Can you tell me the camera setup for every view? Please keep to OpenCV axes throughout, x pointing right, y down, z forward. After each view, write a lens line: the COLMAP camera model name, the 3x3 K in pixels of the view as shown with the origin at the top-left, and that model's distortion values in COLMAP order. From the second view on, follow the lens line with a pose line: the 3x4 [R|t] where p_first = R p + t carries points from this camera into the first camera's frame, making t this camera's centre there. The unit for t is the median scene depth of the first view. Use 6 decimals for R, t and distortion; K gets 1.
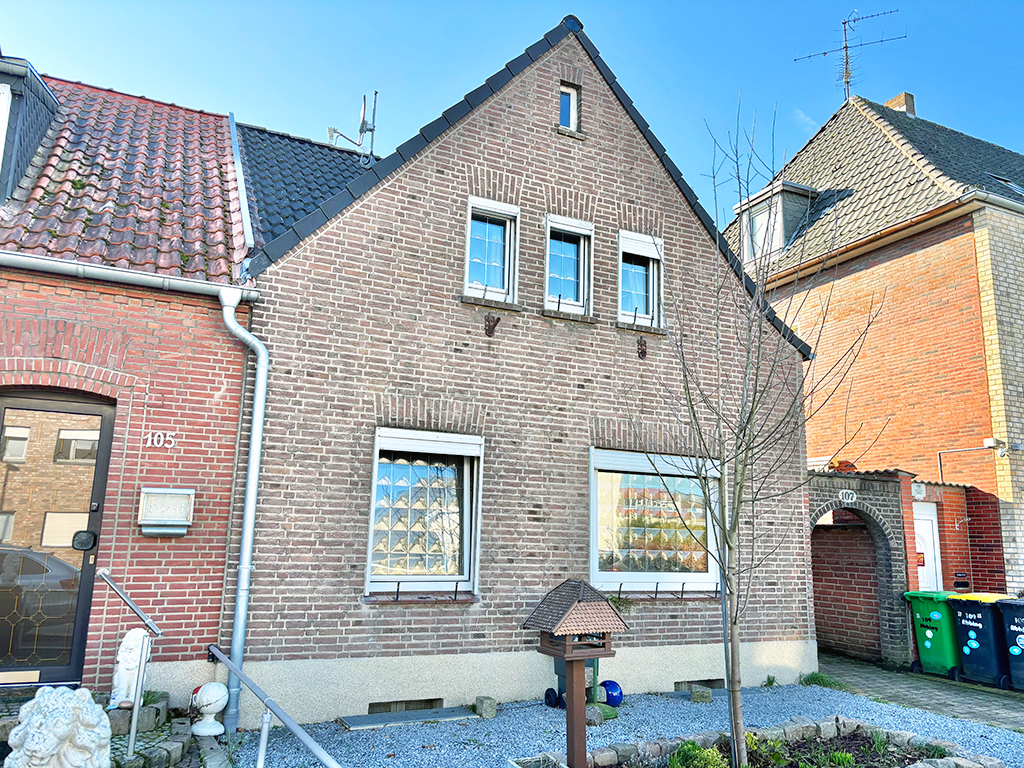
lens RADIAL K [[769.7, 0, 512.0], [0, 769.7, 384.0], [0, 0, 1]] dist [0.011247, 0.006482]
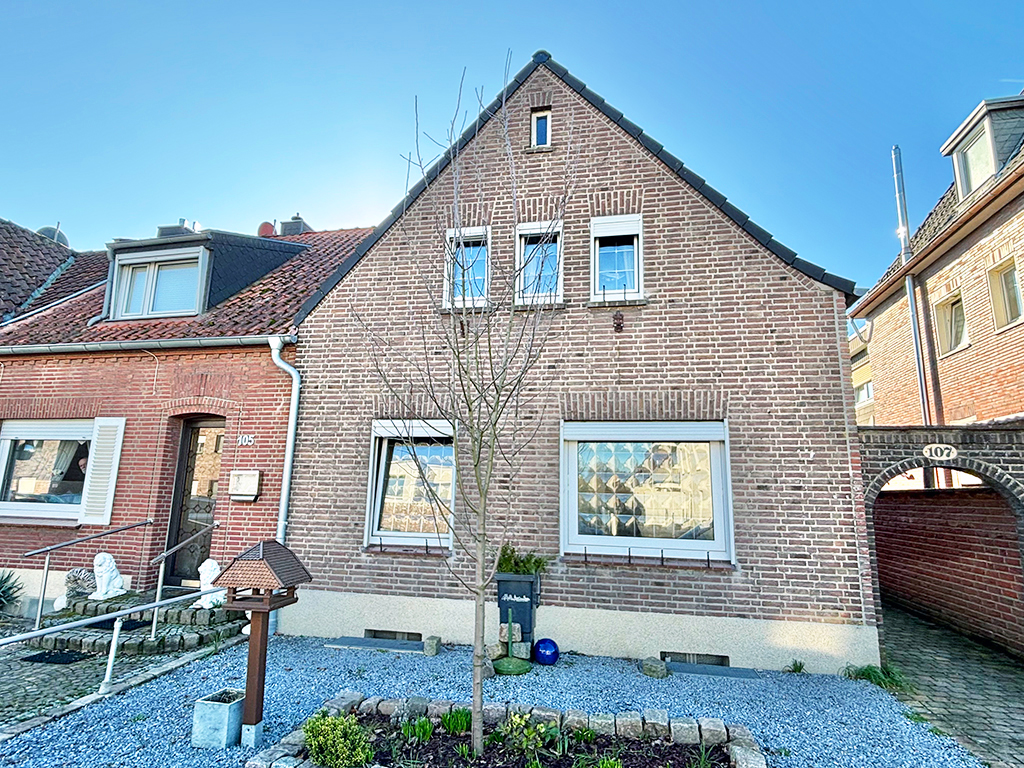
lens RADIAL K [[546.4, 0, 512.0], [0, 546.4, 384.0], [0, 0, 1]] dist [0.001113, 0.000052]
pose [[0.798336, -0.125448, -0.589001, 0.548700], [0.115941, 0.991782, -0.054088, 0.068954], [0.590946, -0.025109, 0.806320, 0.356992]]
